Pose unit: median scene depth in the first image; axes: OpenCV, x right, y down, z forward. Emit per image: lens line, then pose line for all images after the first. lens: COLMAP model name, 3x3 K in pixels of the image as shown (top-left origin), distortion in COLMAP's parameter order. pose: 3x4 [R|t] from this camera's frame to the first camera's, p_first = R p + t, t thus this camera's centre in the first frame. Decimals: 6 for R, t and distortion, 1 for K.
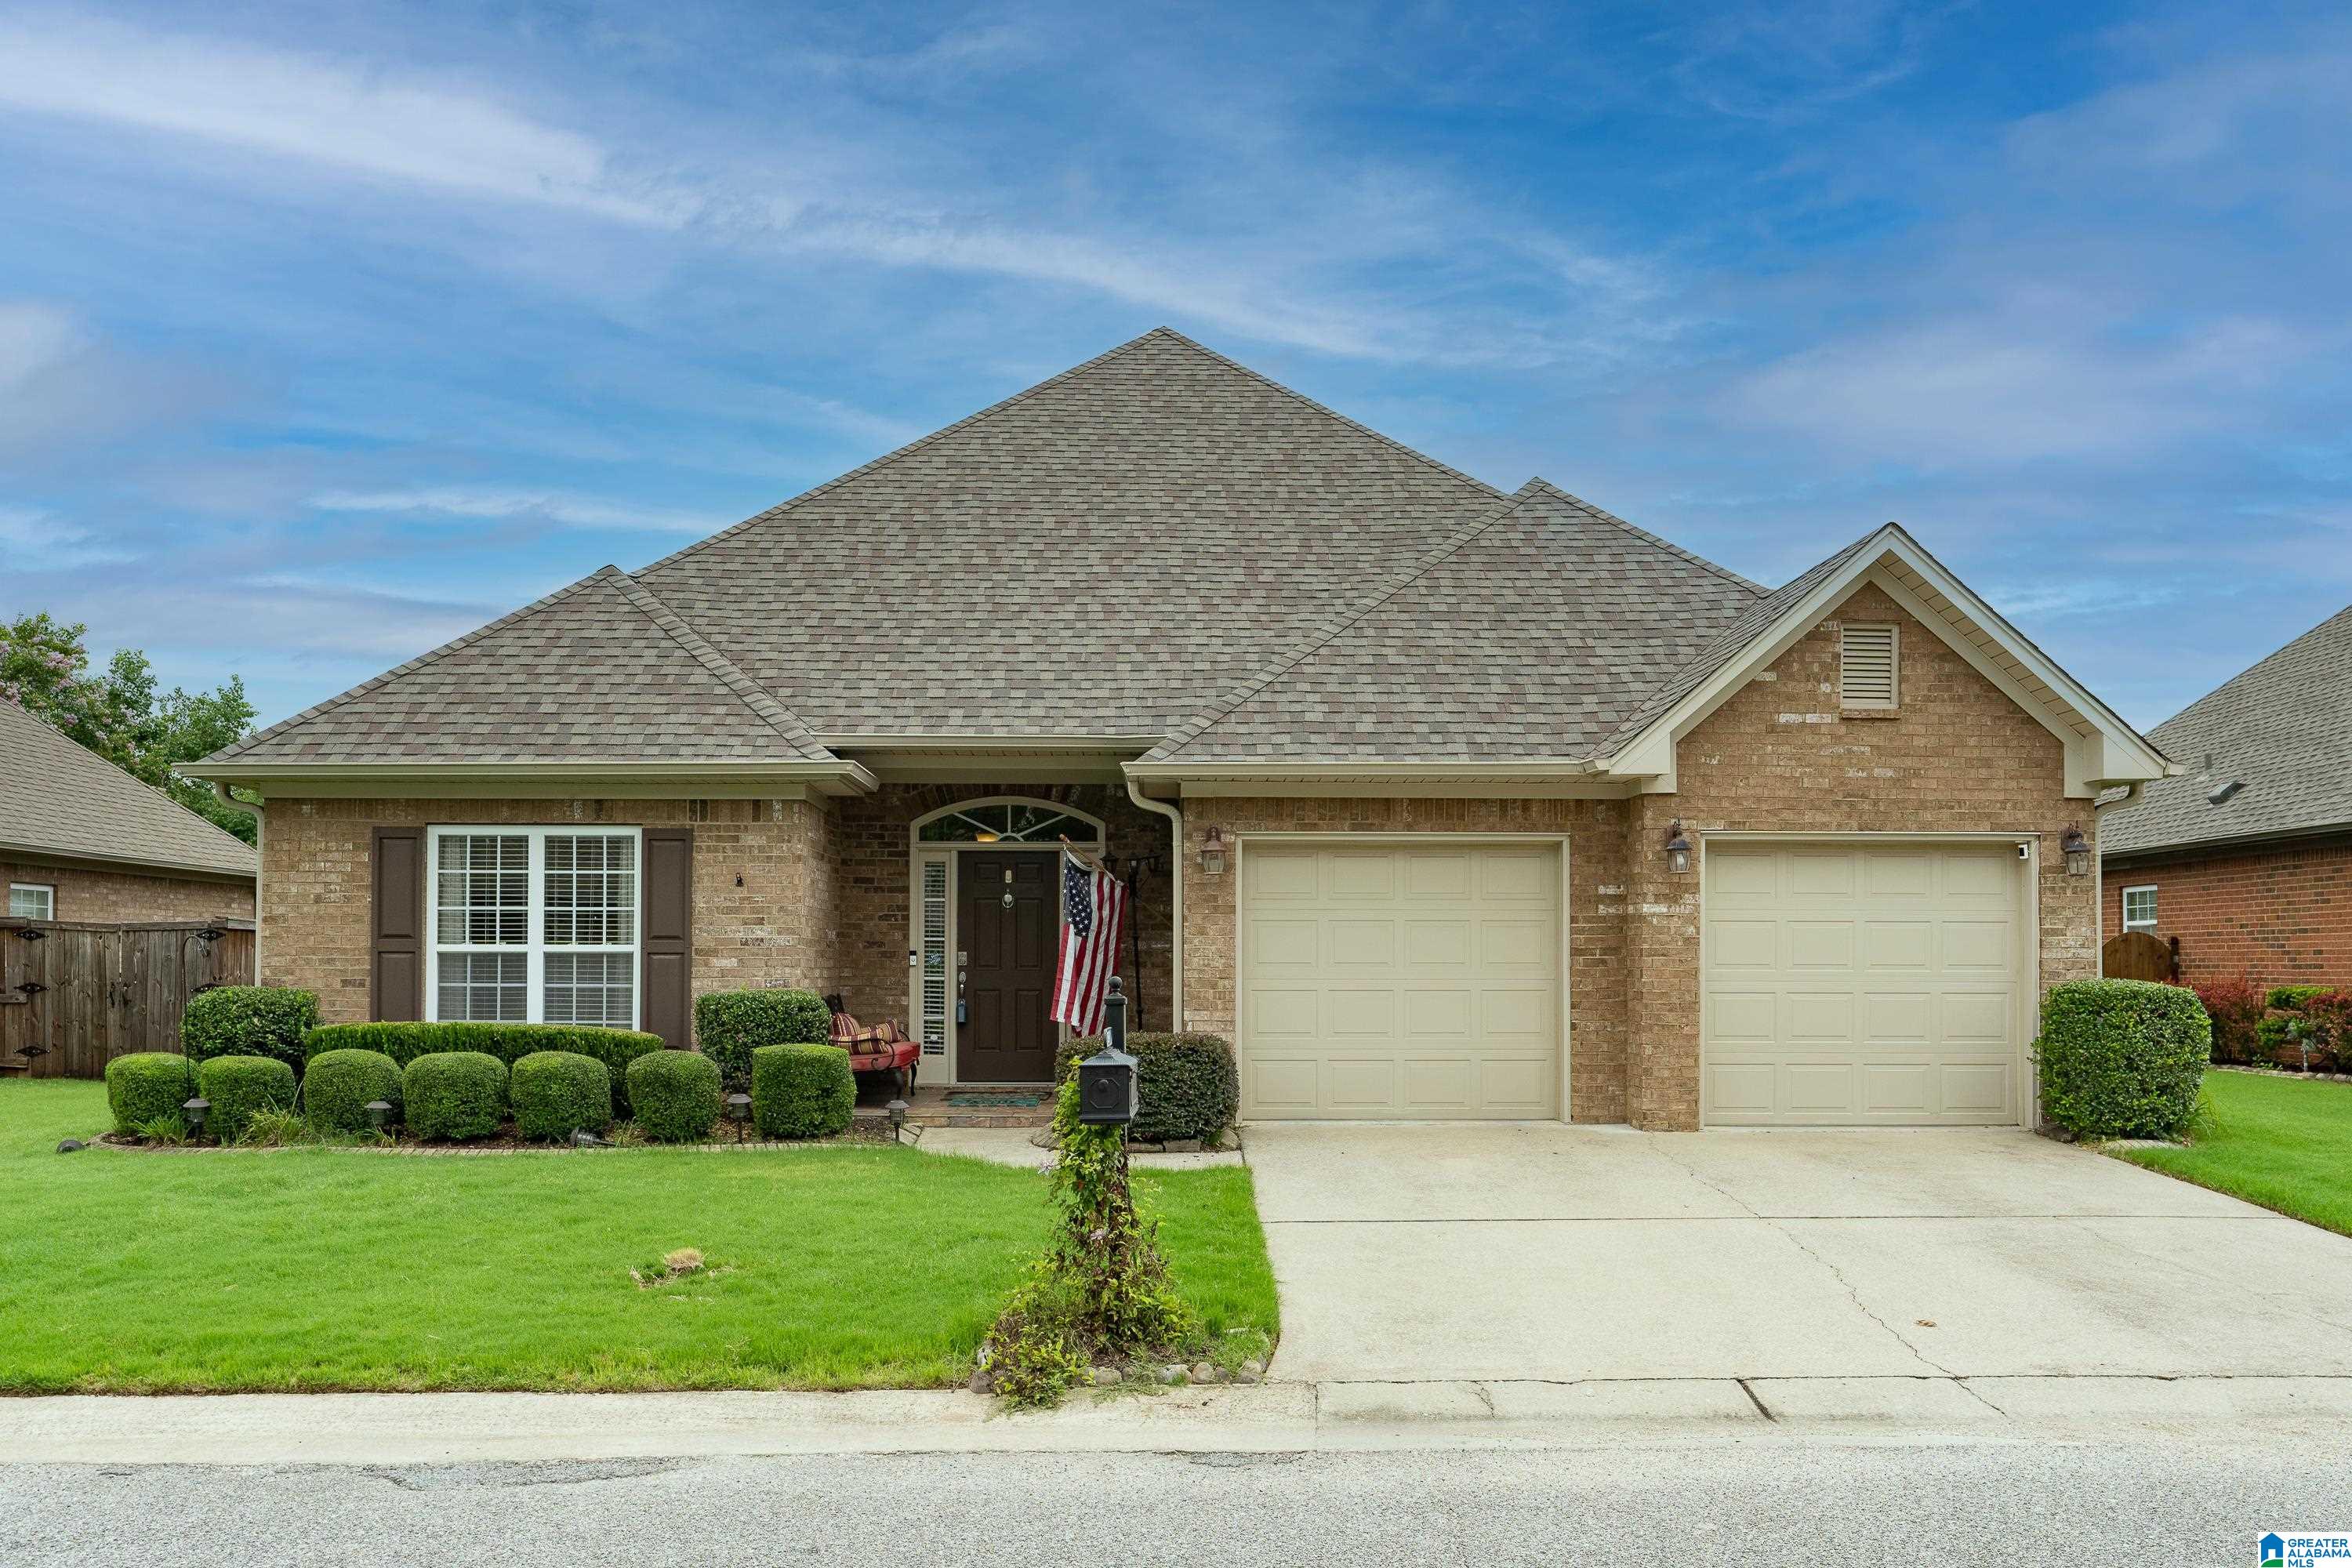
lens RADIAL K [[1846.5, 0, 1176.0], [0, 1846.5, 828.6], [0, 0, 1]] dist [0.005213, 0.001631]
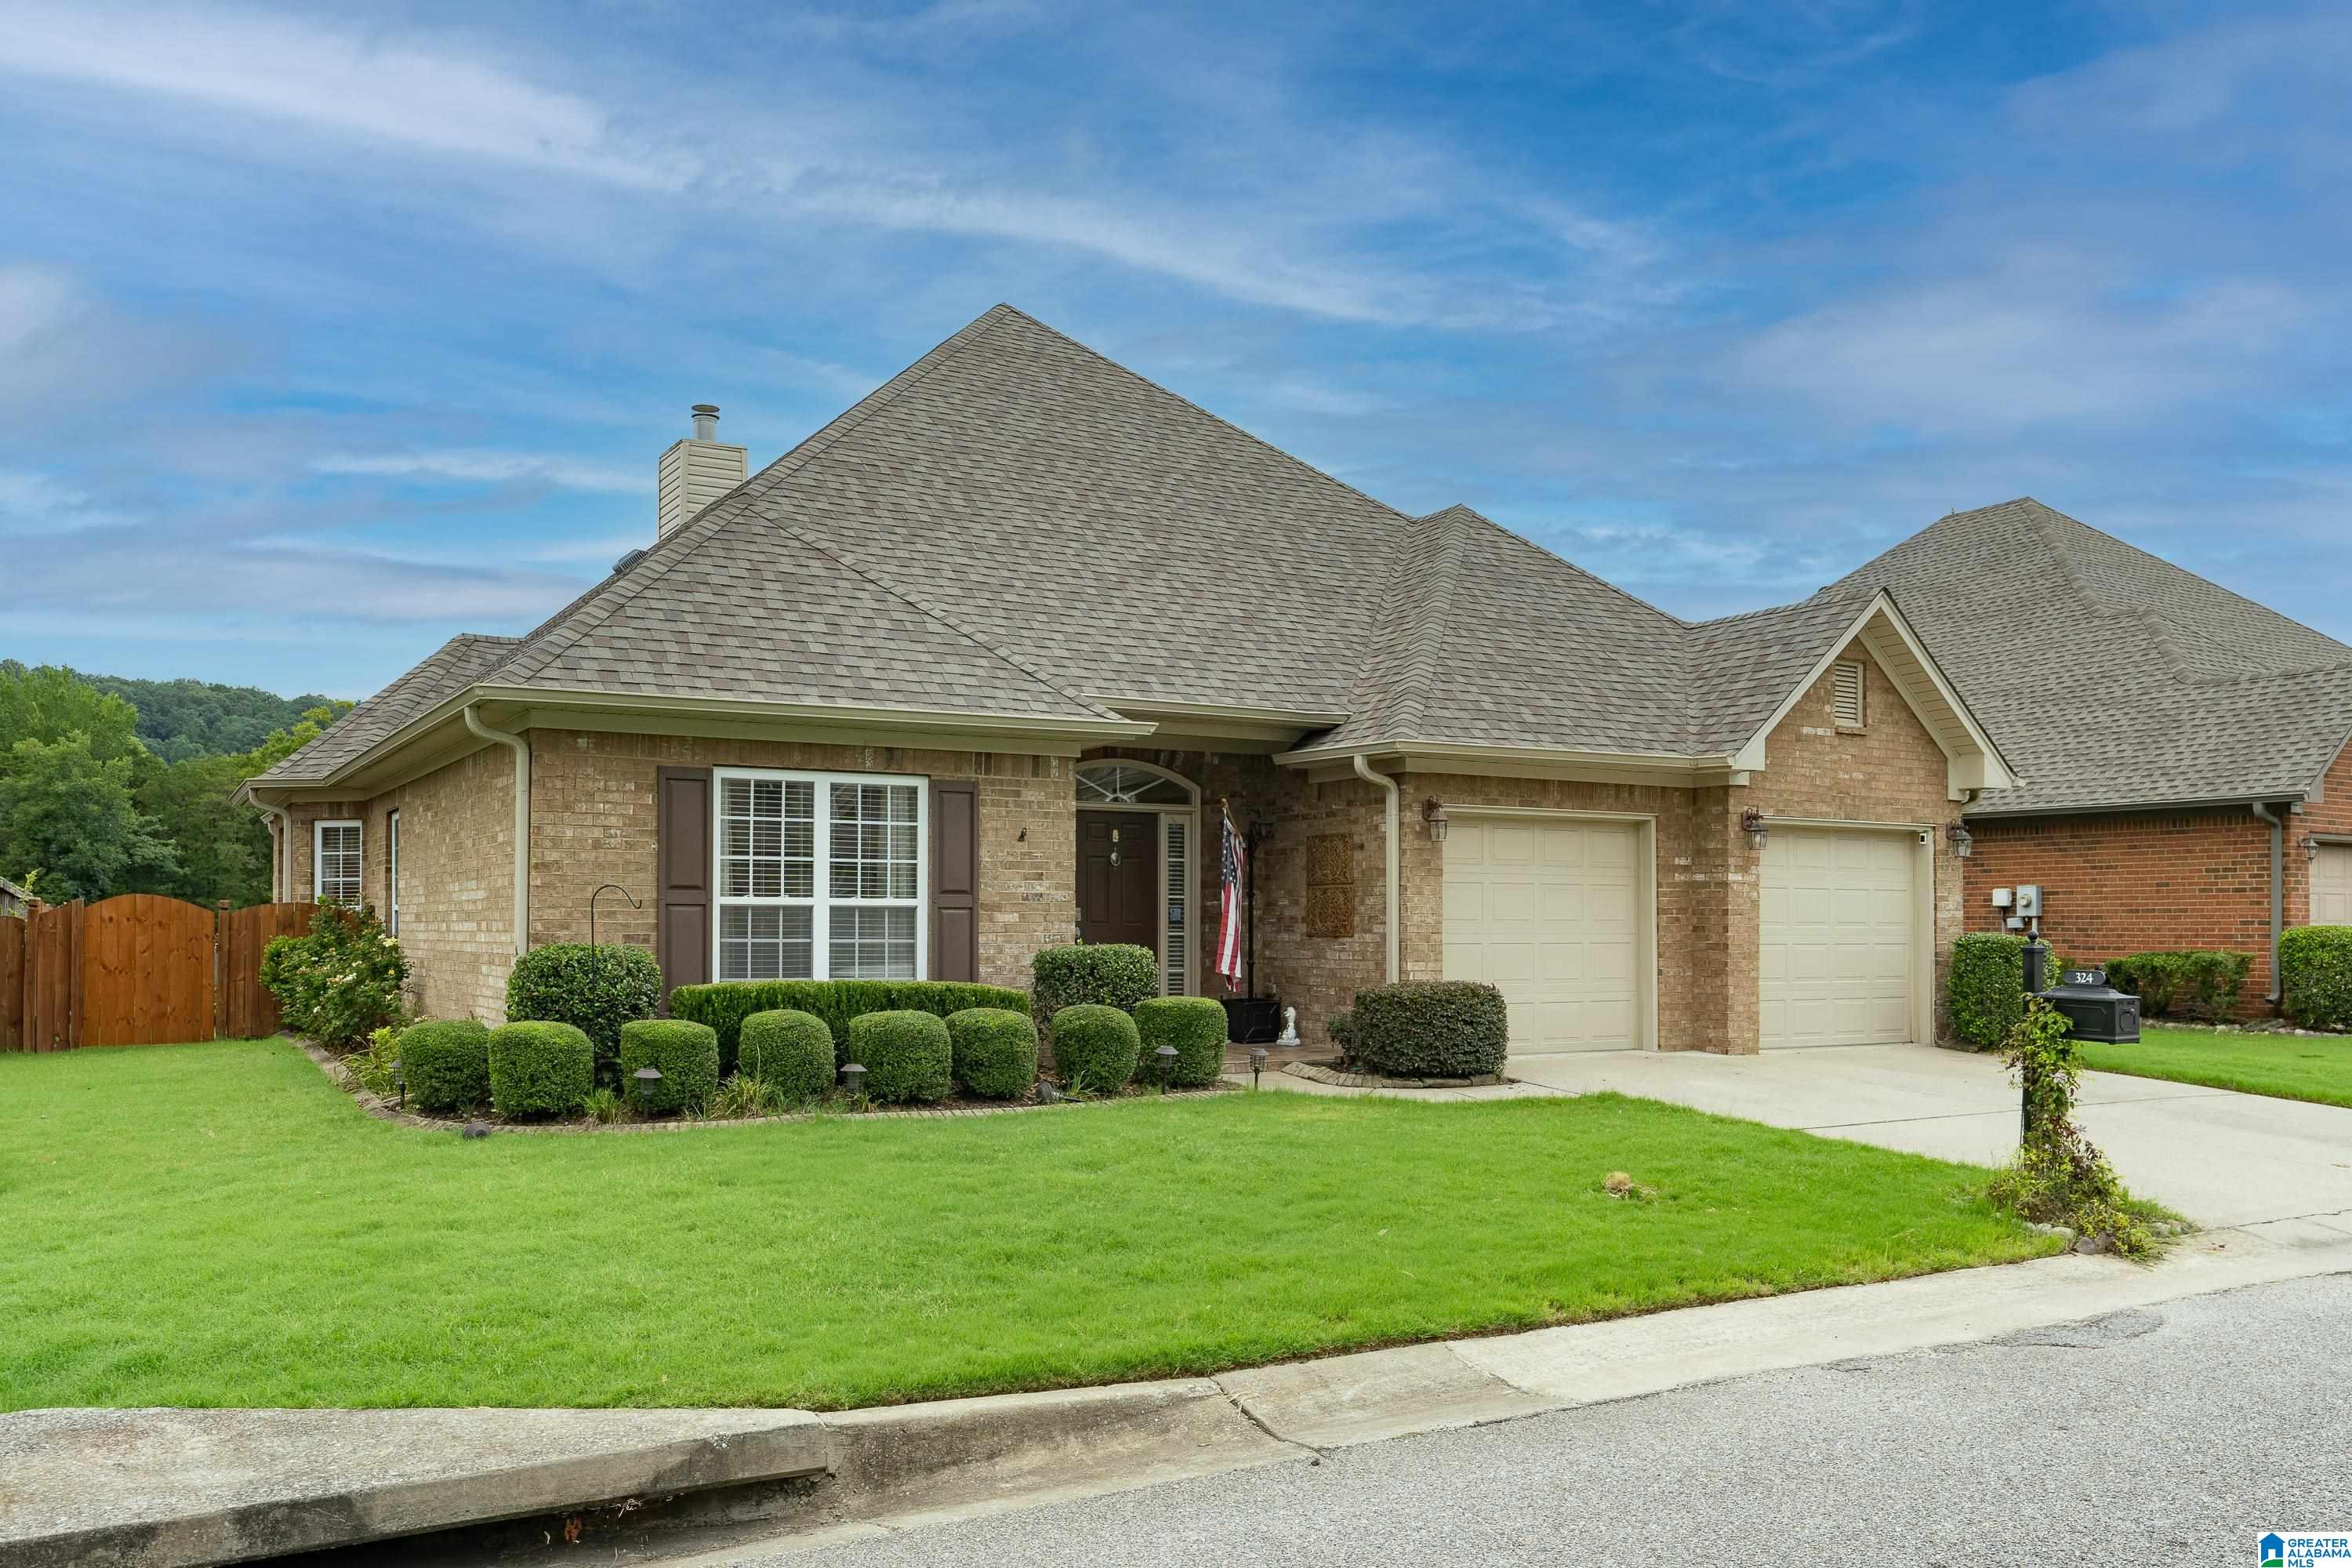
lens RADIAL K [[1818.2, 0, 1176.0], [0, 1818.2, 784.0], [0, 0, 1]] dist [-0.002642, -0.000830]
pose [[0.877558, 0.038769, 0.477901, -0.637096], [-0.038132, 0.999212, -0.011040, 0.007995], [-0.477953, -0.008535, 0.878344, 0.096454]]
